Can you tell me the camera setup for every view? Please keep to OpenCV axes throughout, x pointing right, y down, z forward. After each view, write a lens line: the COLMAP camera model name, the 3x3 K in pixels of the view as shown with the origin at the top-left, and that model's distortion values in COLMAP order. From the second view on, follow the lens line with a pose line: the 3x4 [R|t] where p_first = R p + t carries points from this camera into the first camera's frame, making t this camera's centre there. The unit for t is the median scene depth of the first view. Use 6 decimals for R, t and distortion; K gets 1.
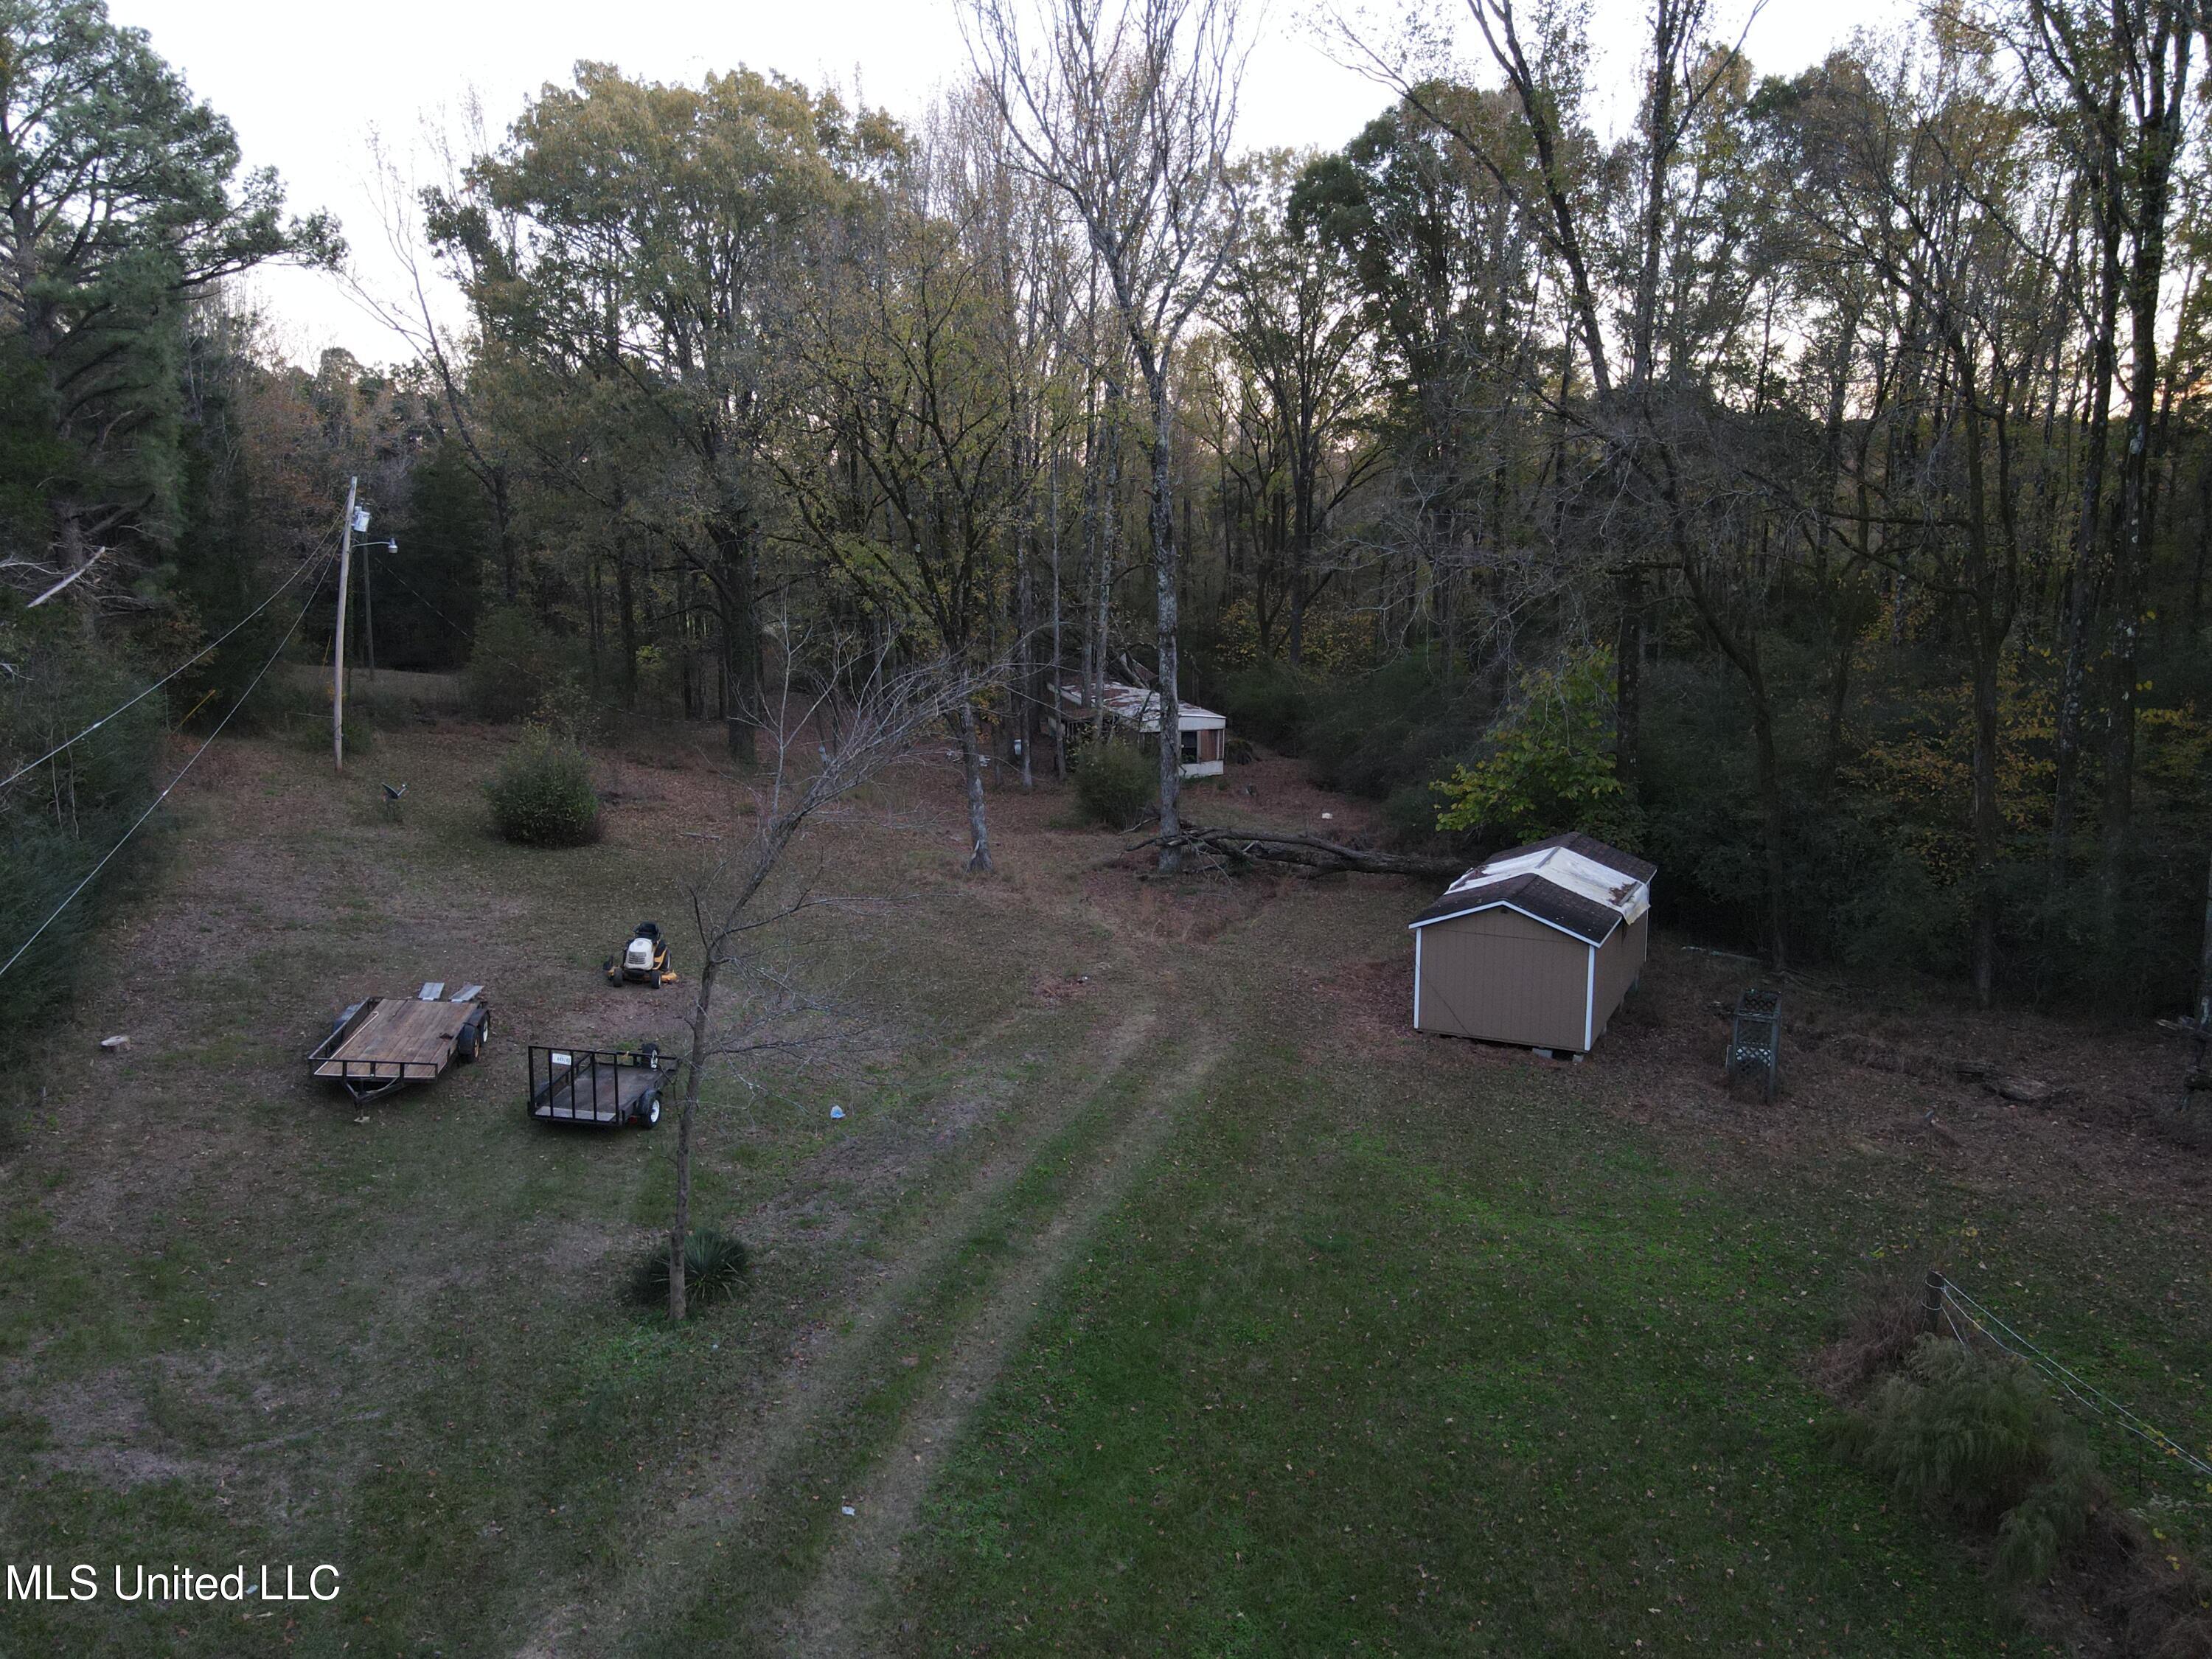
lens RADIAL K [[1626.8, 0, 1109.7], [0, 1626.8, 847.6], [0, 0, 1]] dist [0.015681, 0.003773]
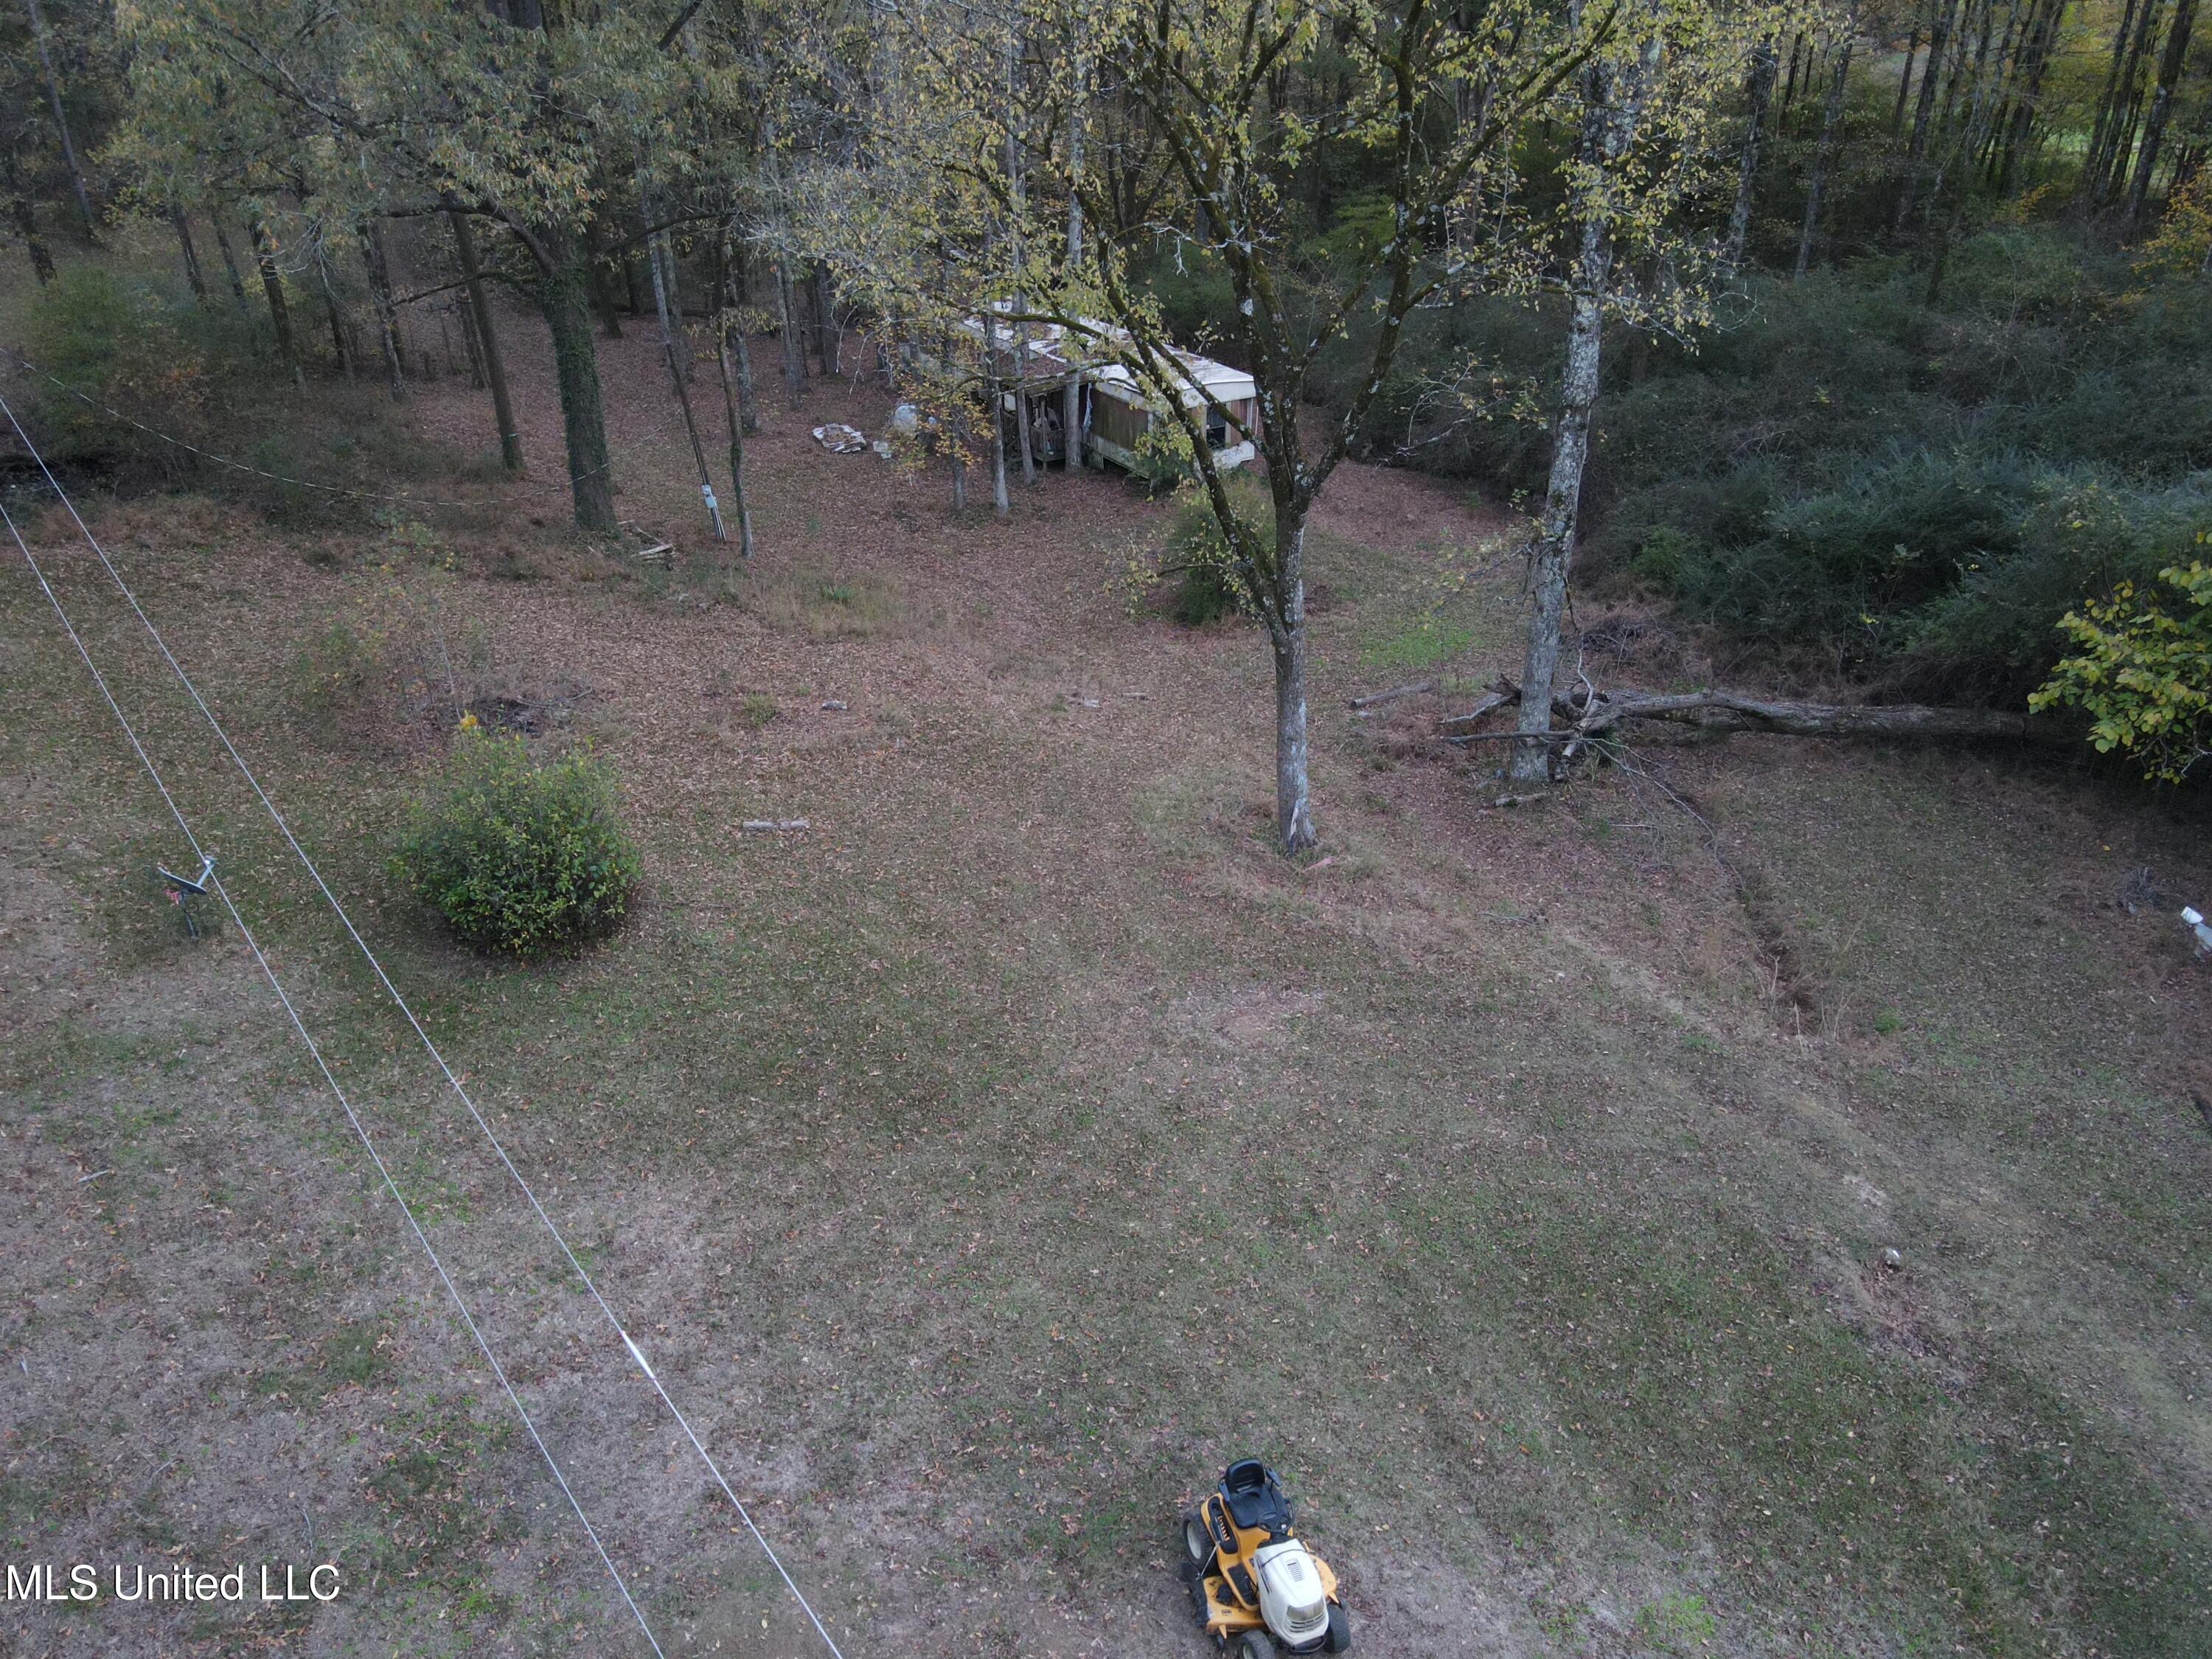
lens RADIAL K [[1632.4, 0, 1112.6], [0, 1632.4, 848.8], [0, 0, 1]] dist [-0.013944, 0.049704]
pose [[0.962131, -0.139278, 0.234321, -0.433739], [0.059263, 0.945929, 0.318915, -0.275193], [-0.266069, -0.292951, 0.918361, 0.730290]]
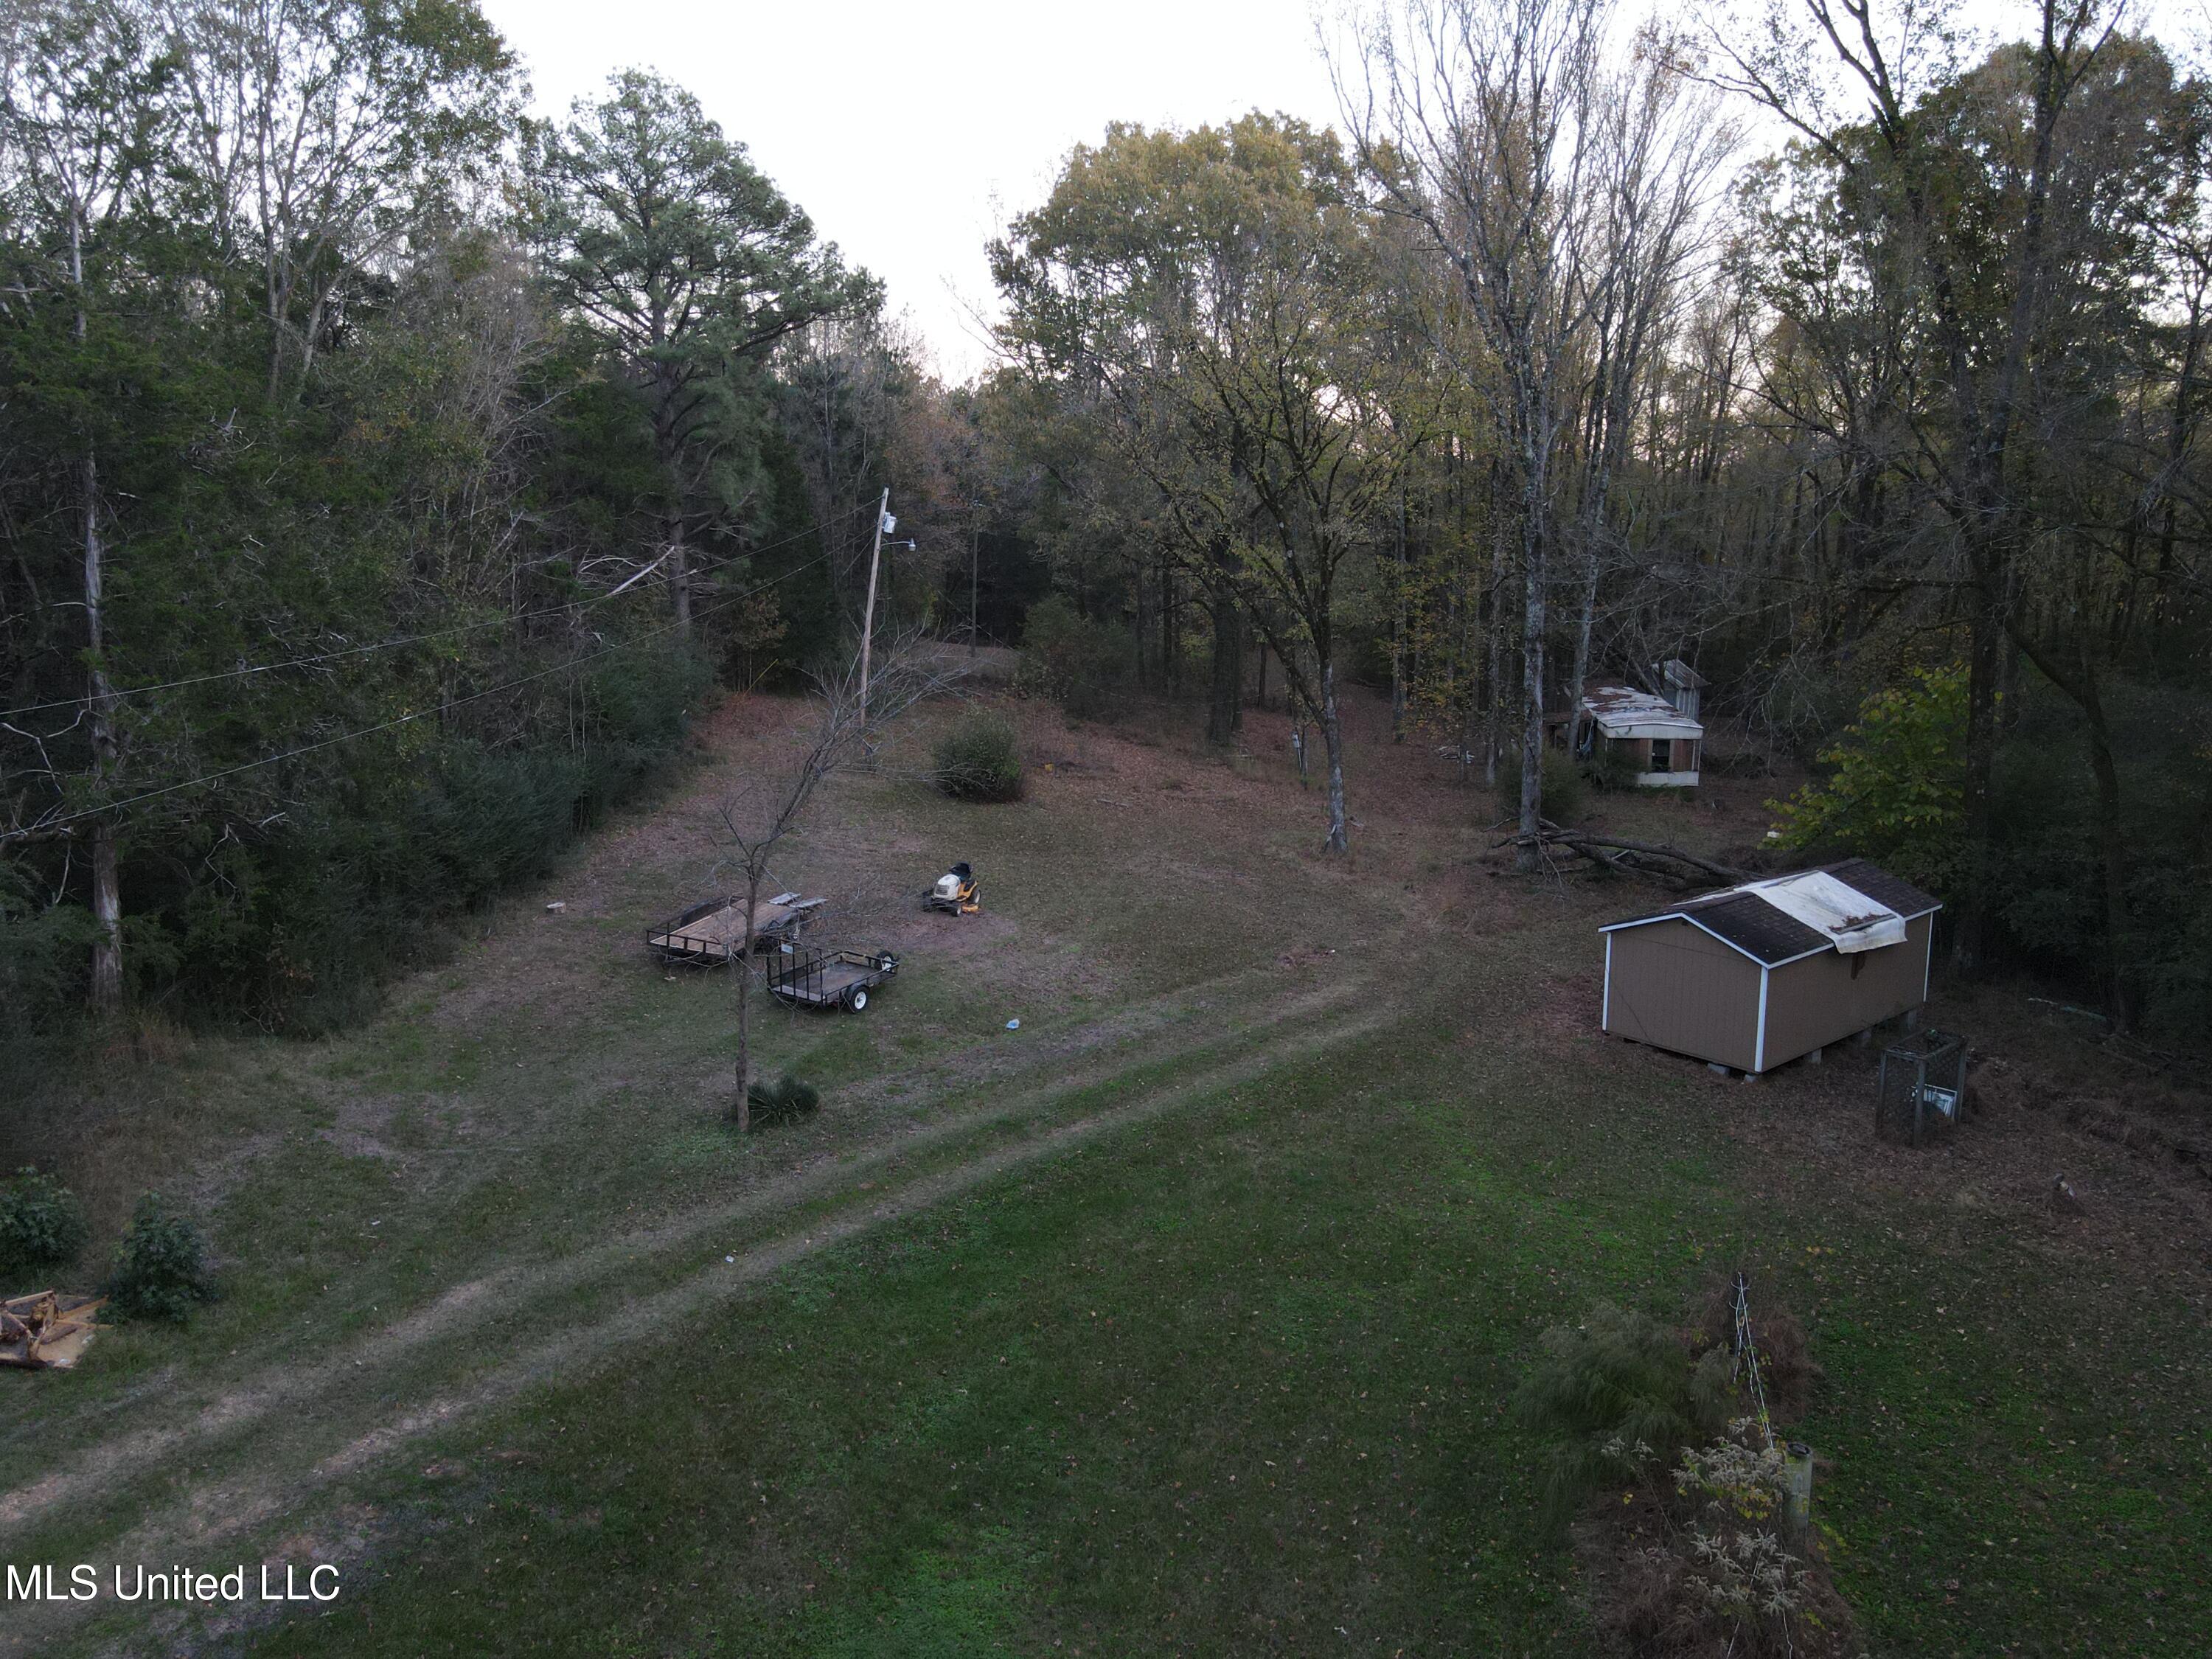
lens RADIAL K [[1632.4, 0, 1112.6], [0, 1632.4, 848.8], [0, 0, 1]] dist [-0.013944, 0.049704]
pose [[0.913693, 0.085452, -0.397321, 0.333877], [-0.083565, 0.996257, 0.022095, -0.000139], [0.397722, 0.013014, 0.917414, -0.076041]]
